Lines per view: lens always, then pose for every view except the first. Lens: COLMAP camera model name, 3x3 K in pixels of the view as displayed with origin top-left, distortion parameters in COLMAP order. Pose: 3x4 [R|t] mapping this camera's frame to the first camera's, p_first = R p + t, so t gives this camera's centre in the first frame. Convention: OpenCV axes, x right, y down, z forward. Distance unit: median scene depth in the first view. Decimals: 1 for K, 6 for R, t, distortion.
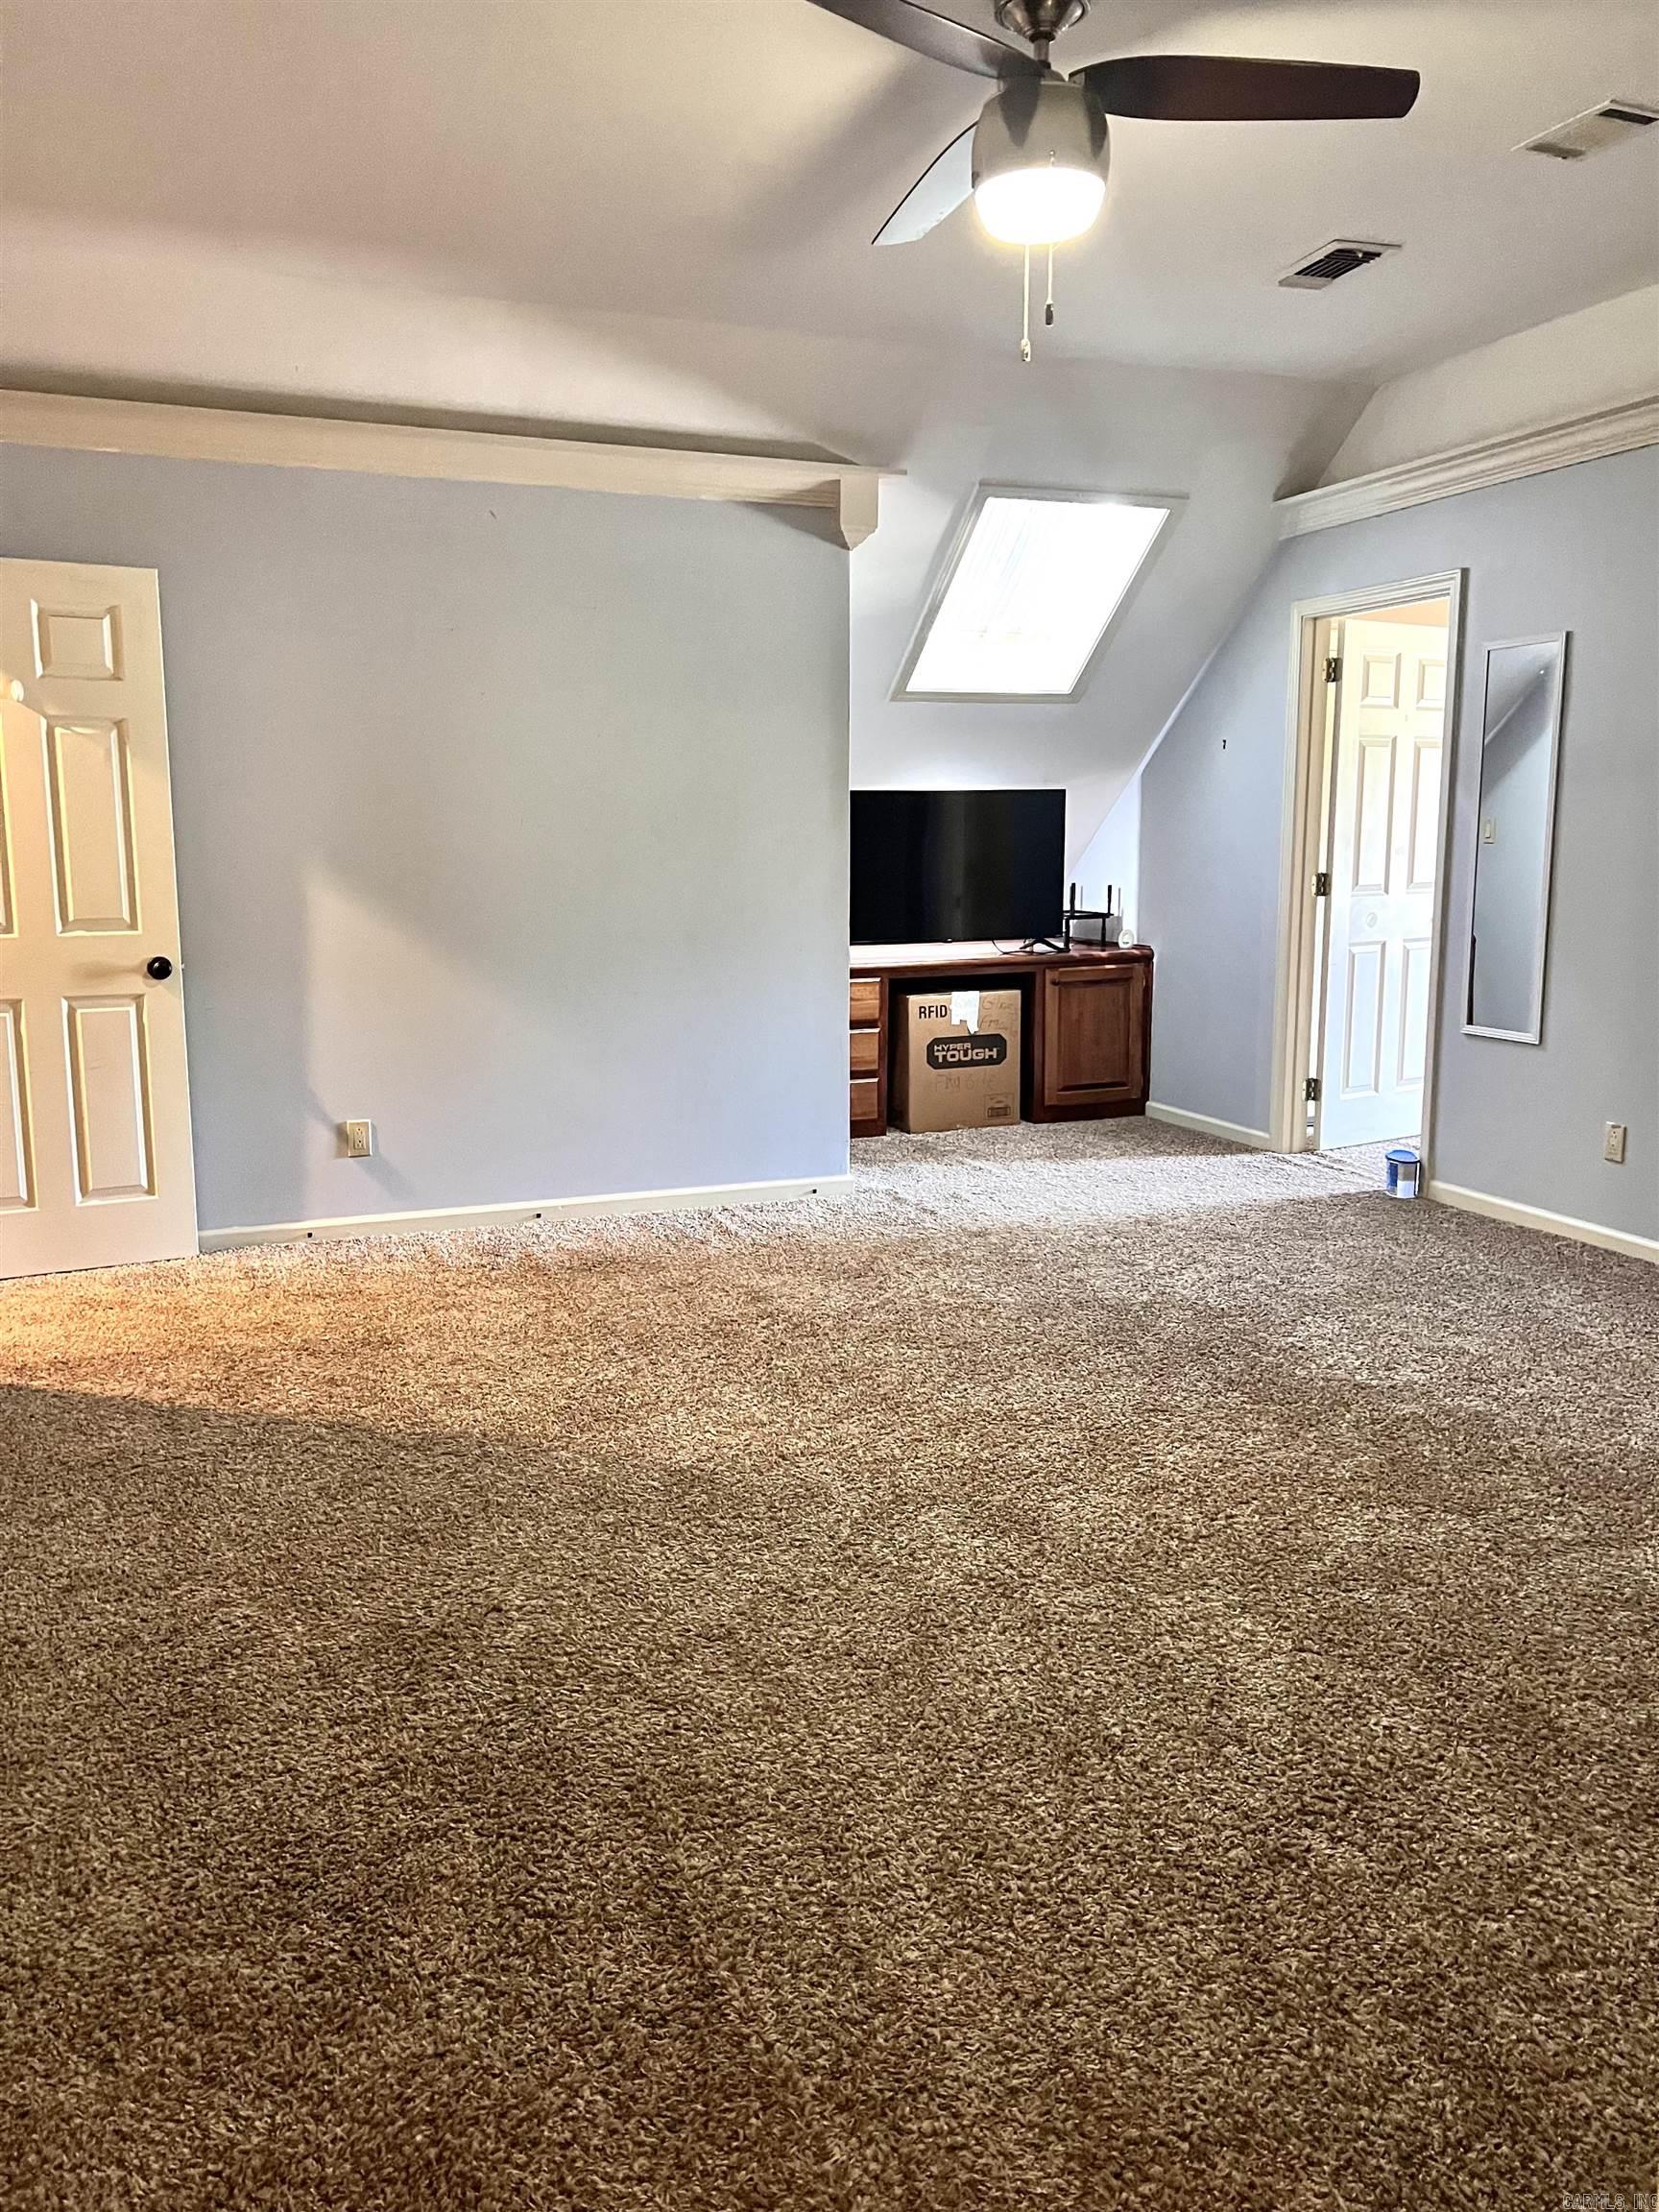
lens RADIAL K [[1680.9, 0, 829.5], [0, 1680.9, 1106.0], [0, 0, 1]] dist [0.056079, -0.059868]
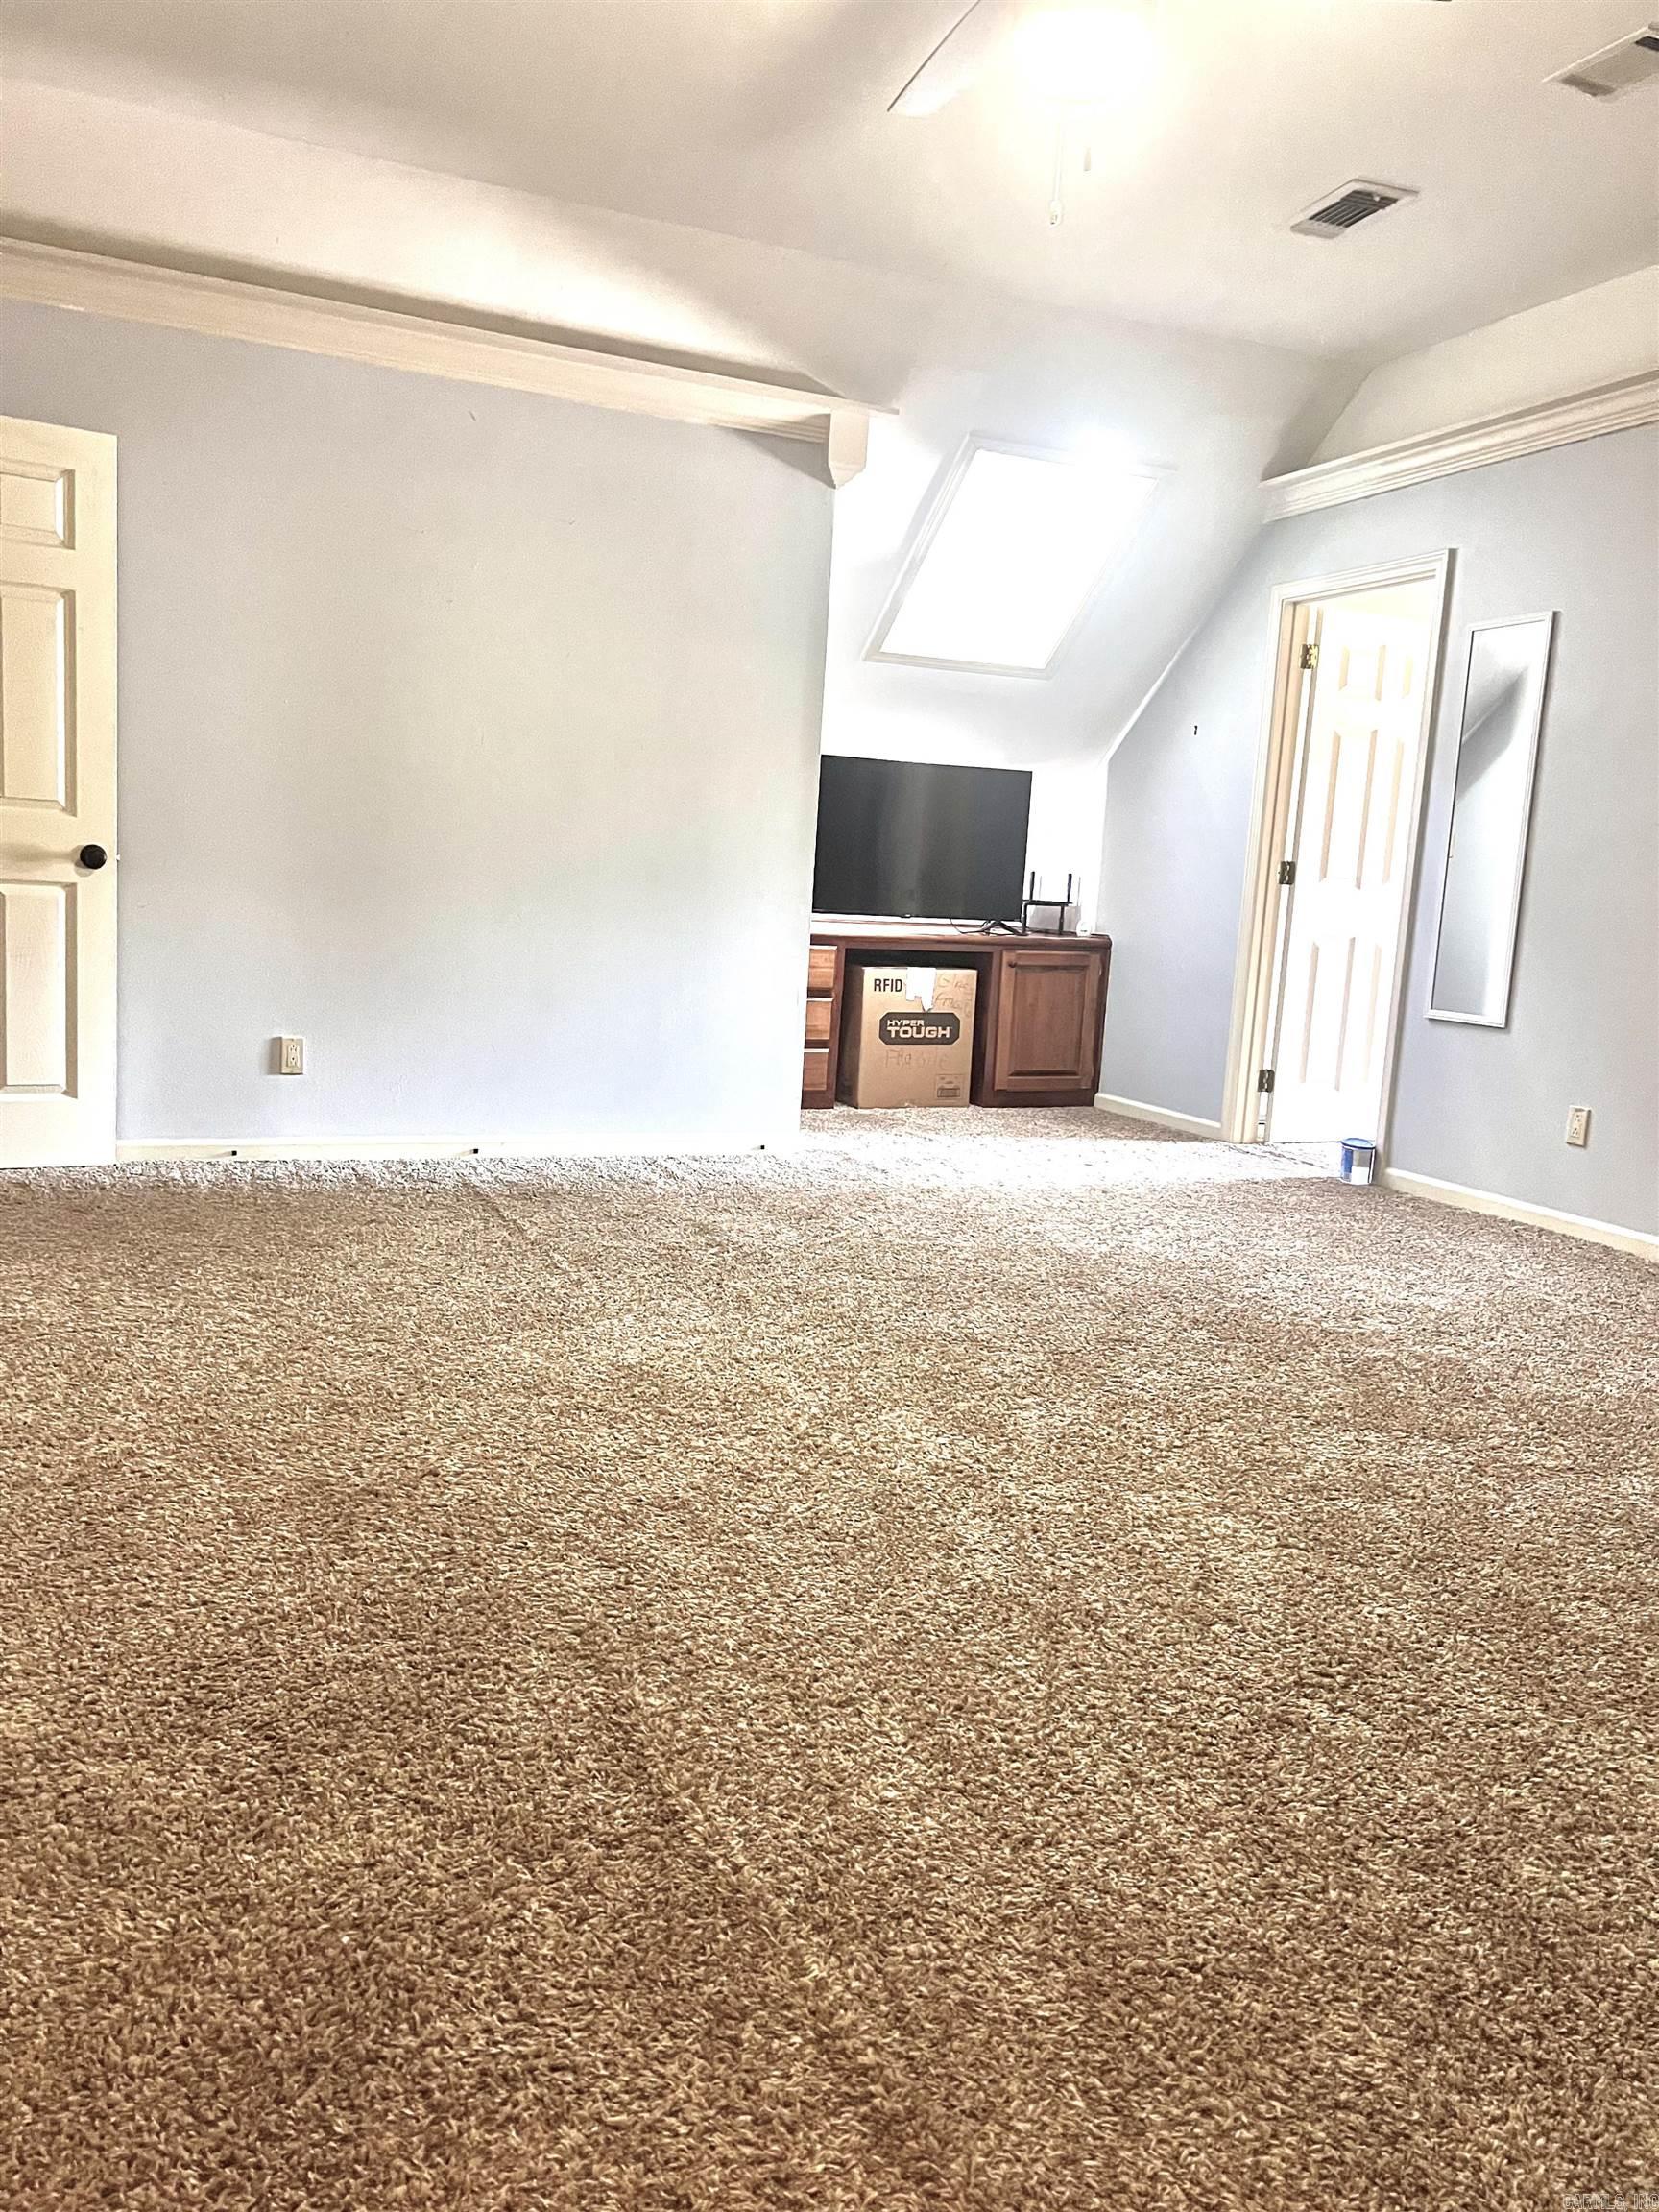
lens RADIAL K [[1680.9, 0, 829.5], [0, 1680.9, 1106.0], [0, 0, 1]] dist [0.056079, -0.059868]
pose [[0.997398, 0.056595, 0.044667, -0.041468], [-0.055476, 0.998123, -0.025923, 0.140380], [-0.046051, 0.023377, 0.998666, 0.072258]]
